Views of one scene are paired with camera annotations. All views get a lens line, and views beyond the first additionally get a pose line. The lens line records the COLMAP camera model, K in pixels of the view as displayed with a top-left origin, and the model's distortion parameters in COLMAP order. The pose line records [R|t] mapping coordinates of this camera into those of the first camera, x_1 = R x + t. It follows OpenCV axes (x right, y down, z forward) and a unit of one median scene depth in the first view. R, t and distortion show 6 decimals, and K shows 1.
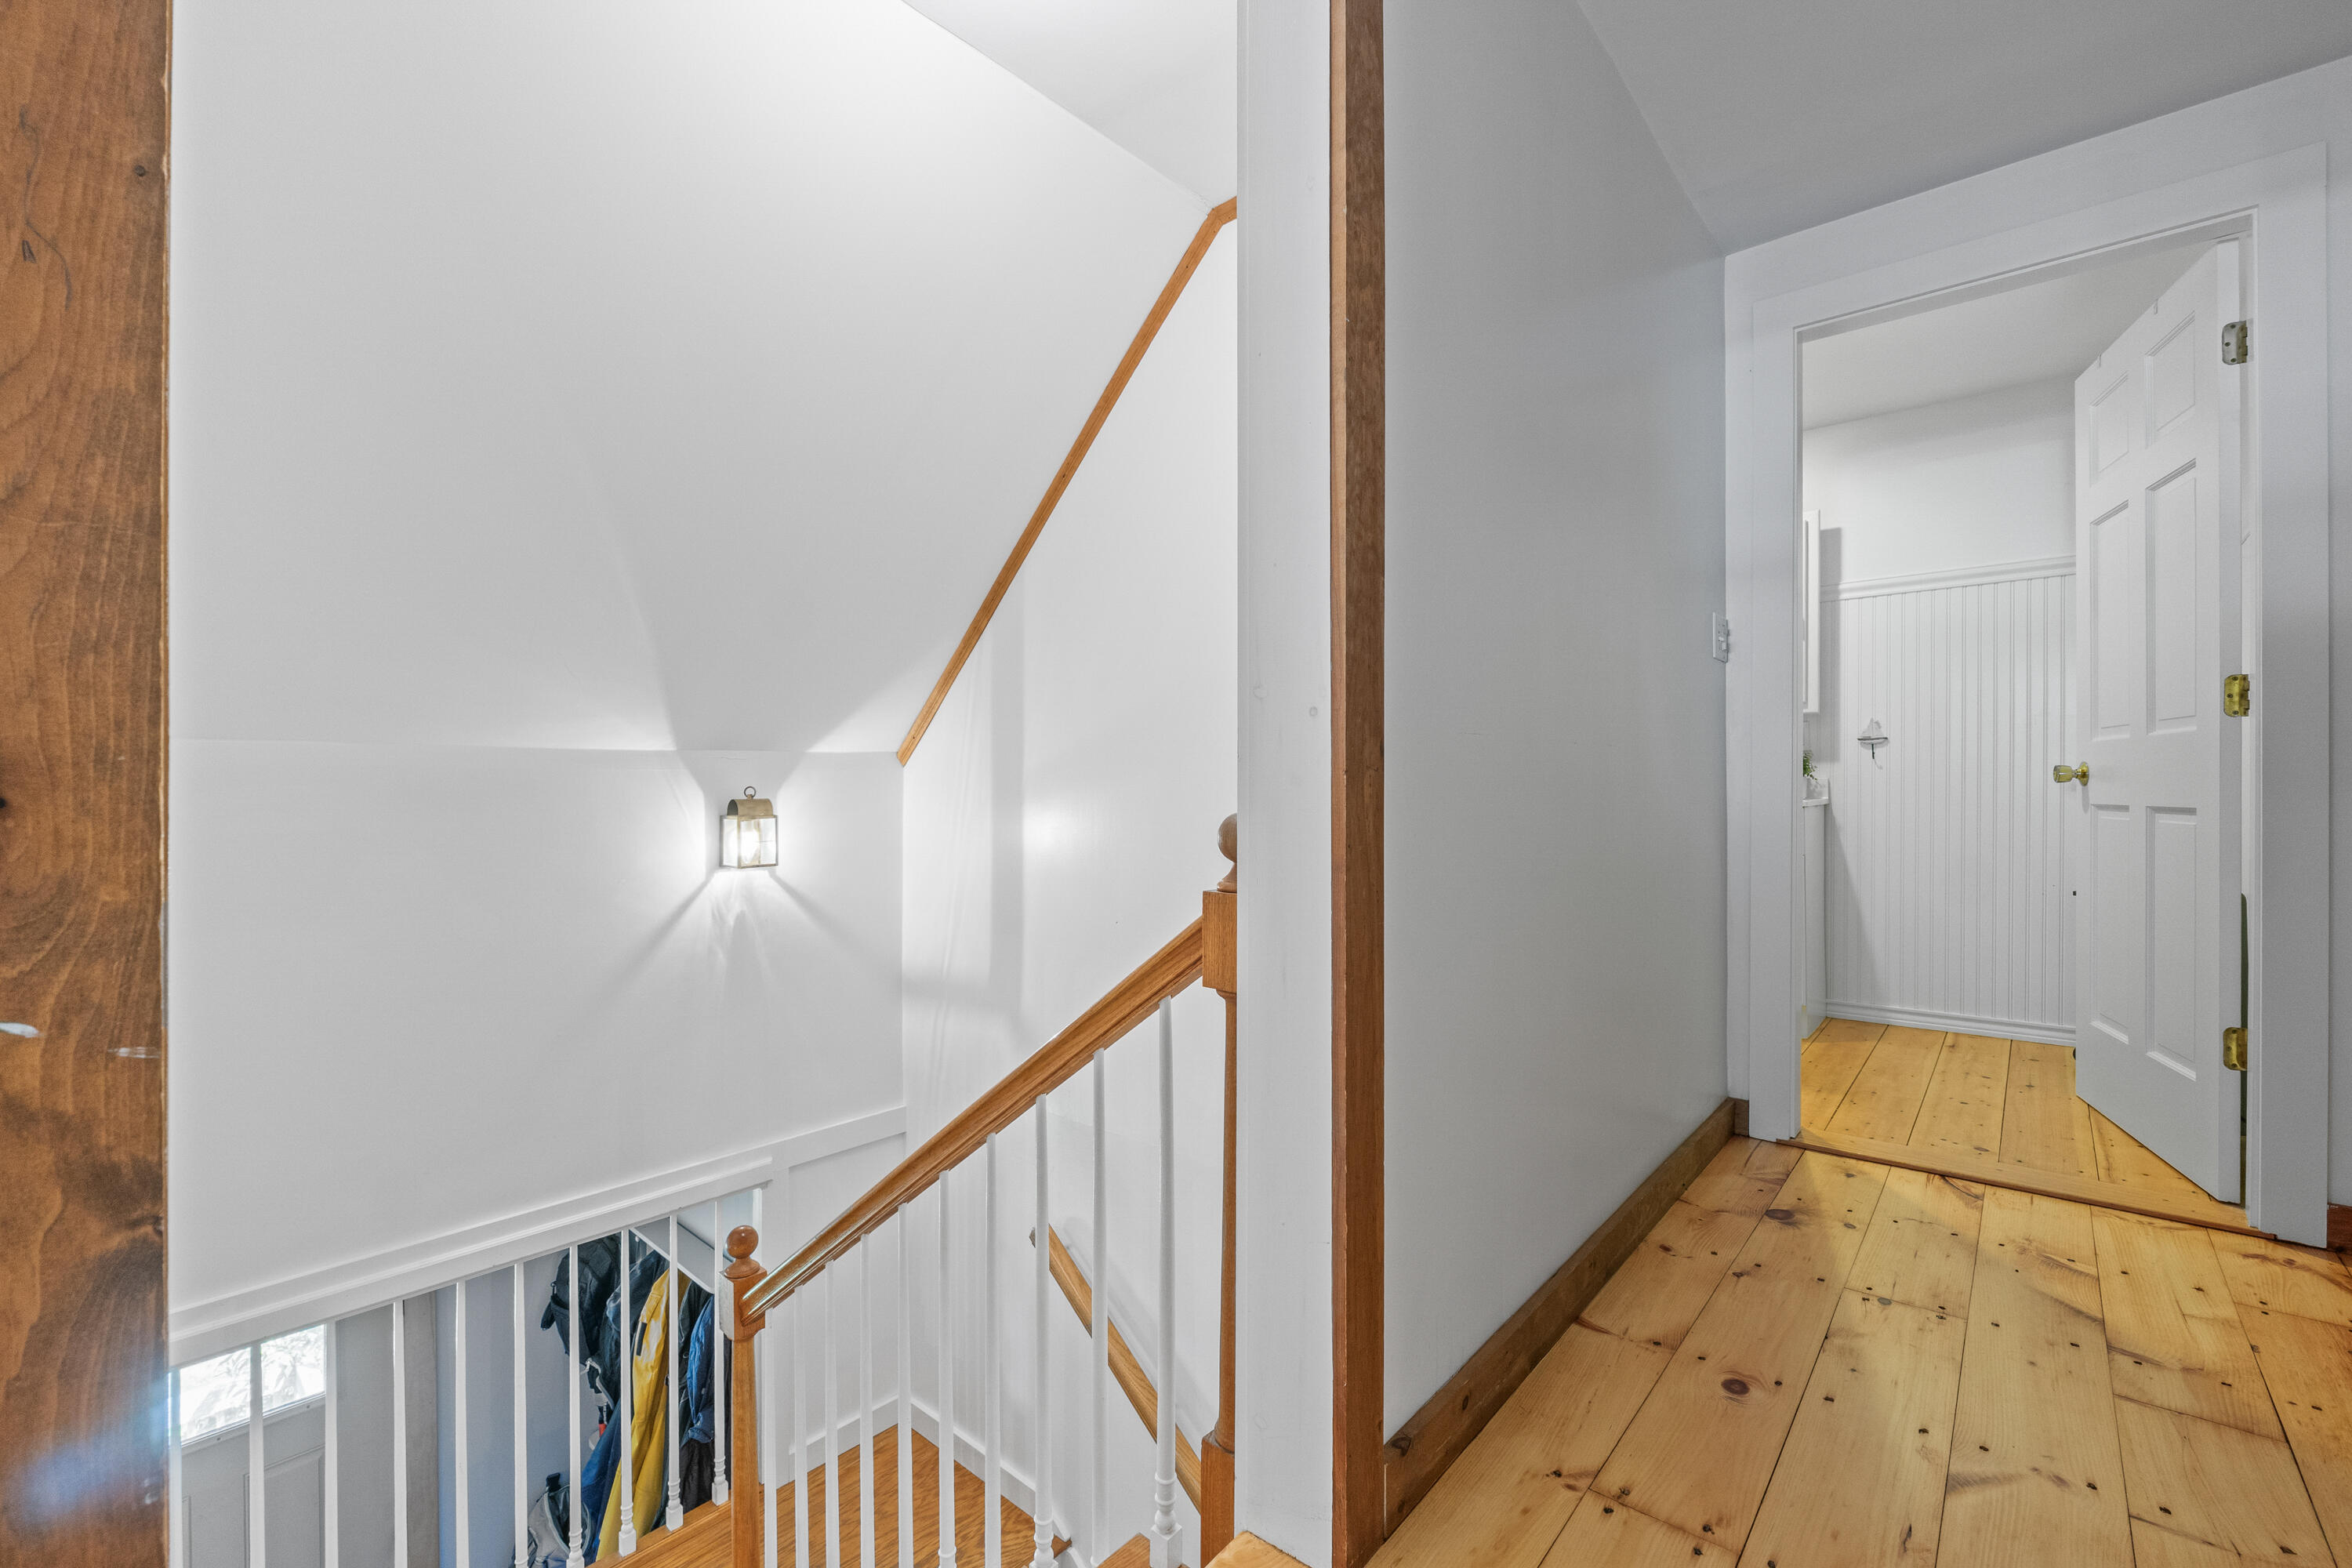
lens RADIAL K [[997.7, 0, 1174.1], [0, 997.7, 783.3], [0, 0, 1]] dist [-0.000260, 0.000064]
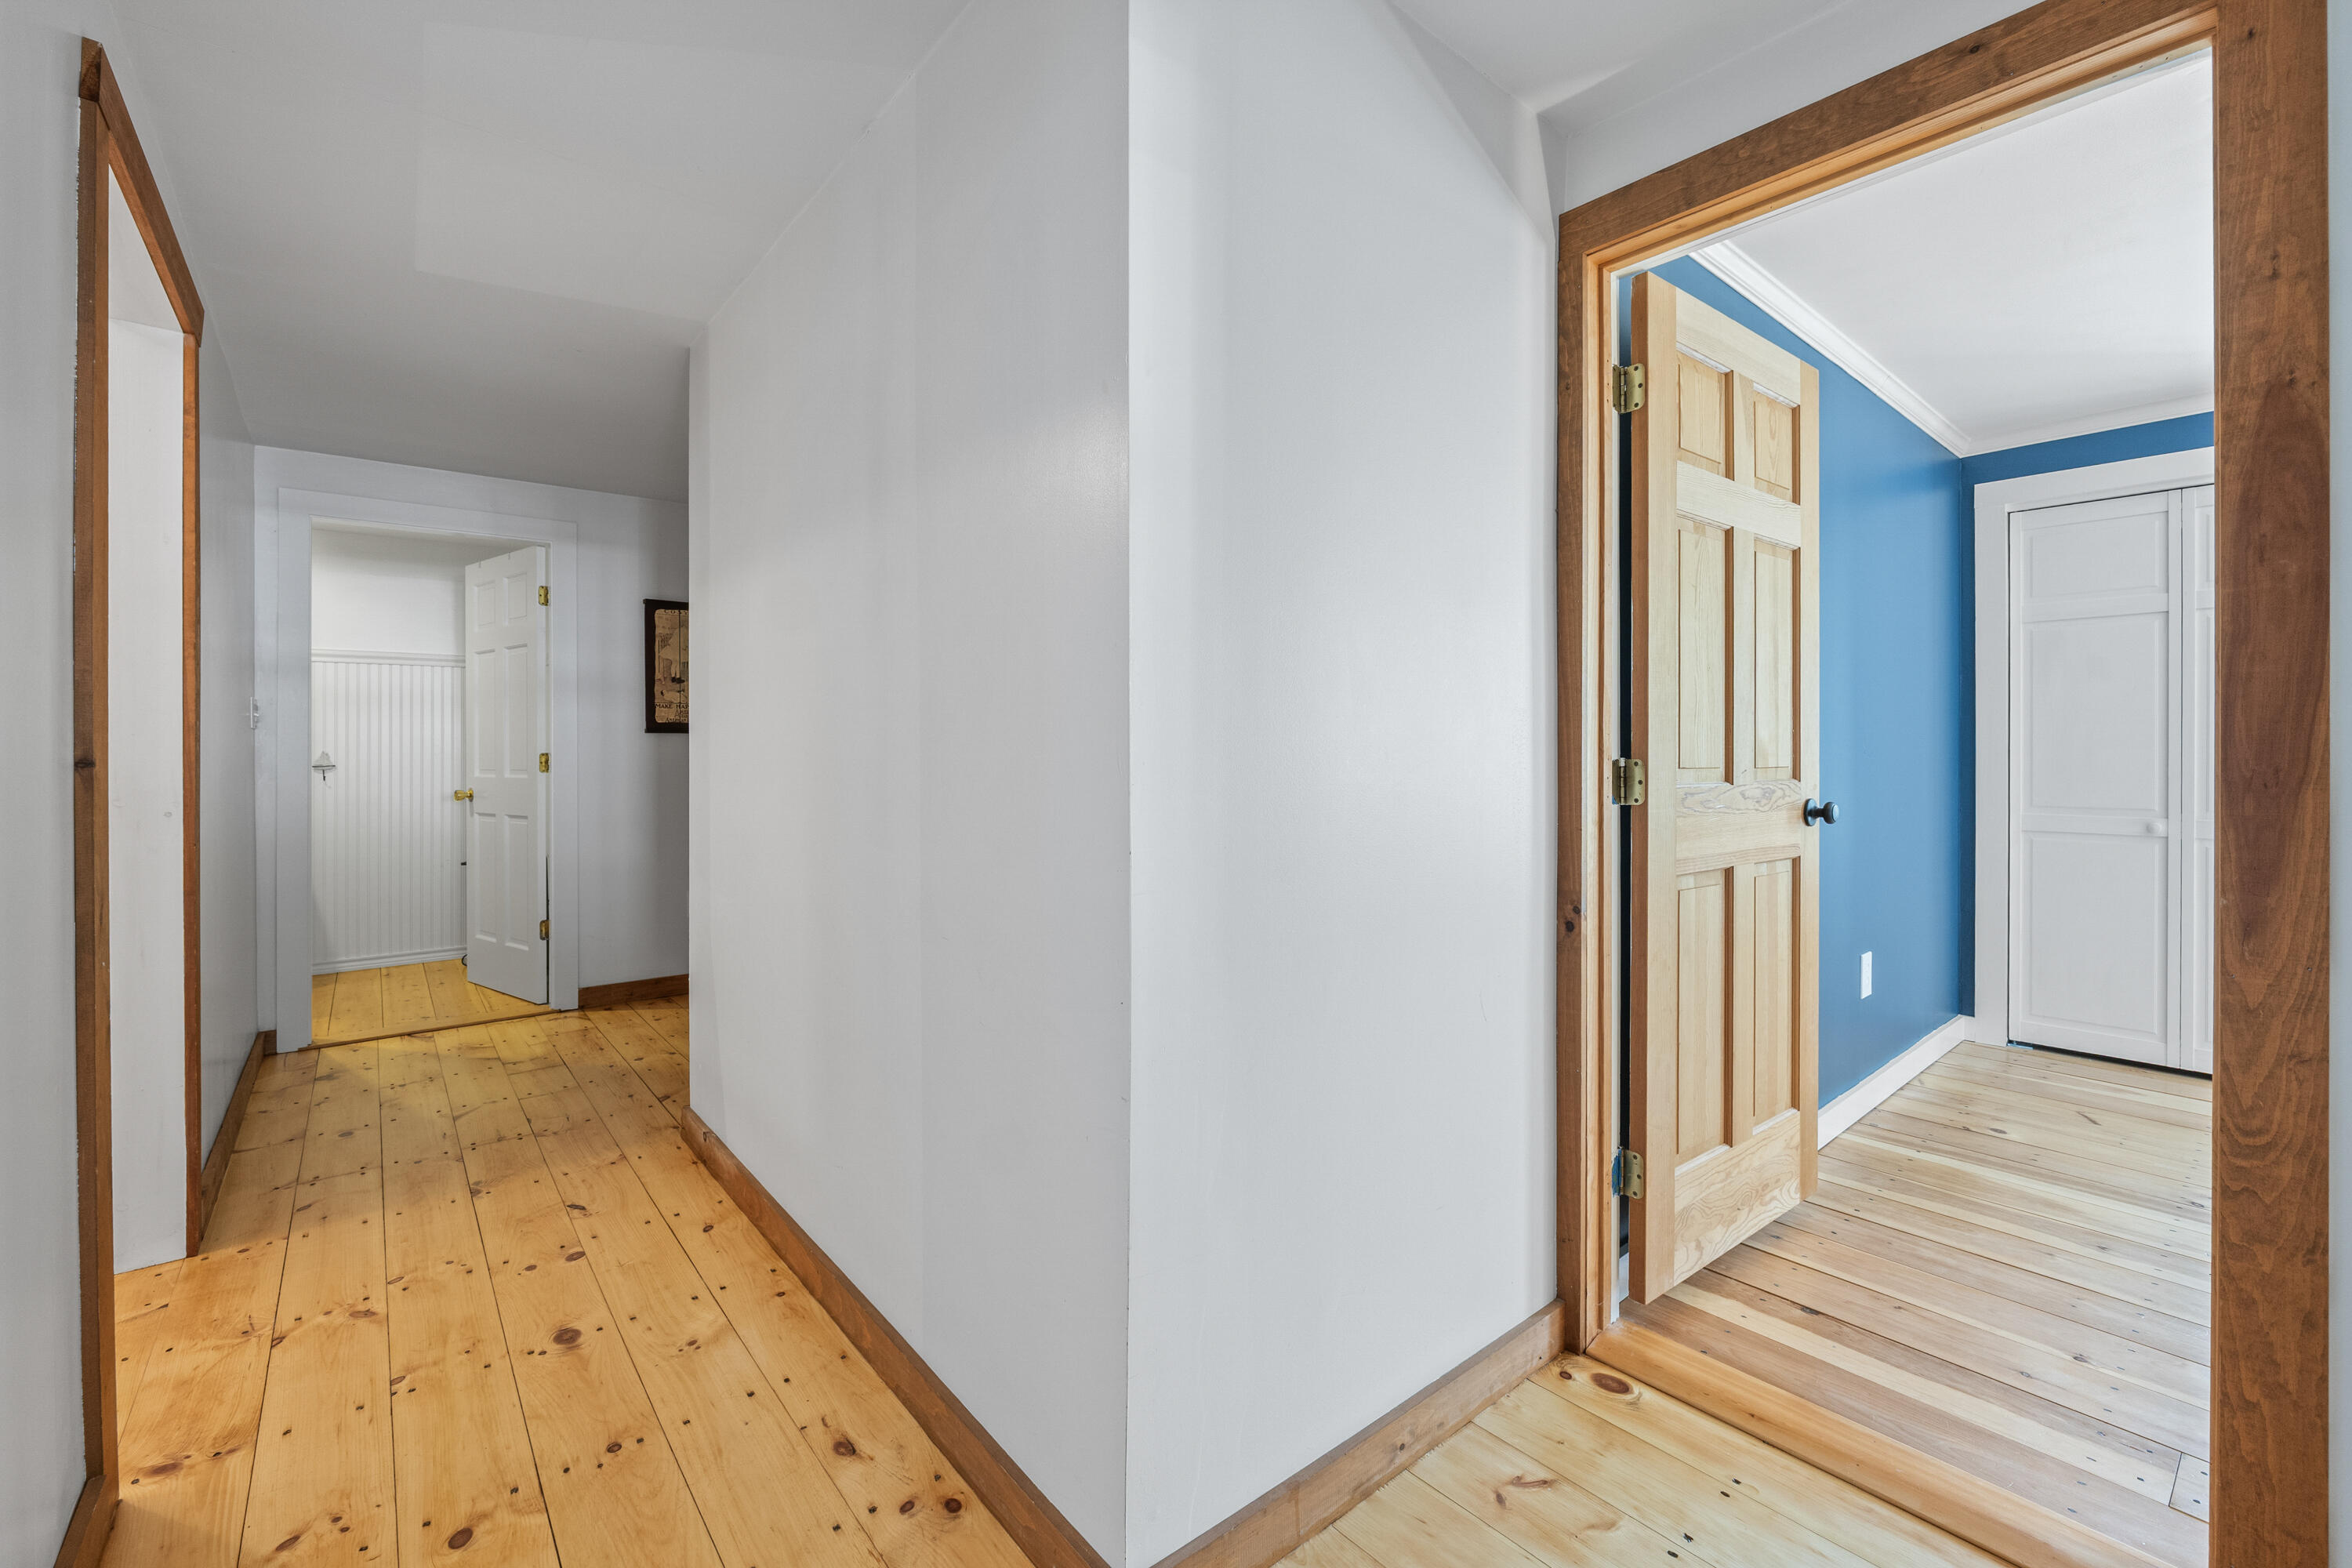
lens RADIAL K [[997.7, 0, 1184.7], [0, 997.7, 751.9], [0, 0, 1]] dist [-0.000260, 0.000064]
pose [[0.170415, 0.001993, 0.985370, -0.785580], [0.003614, 0.999990, -0.002648, -0.100275], [-0.985366, 0.004013, 0.170406, -0.695409]]
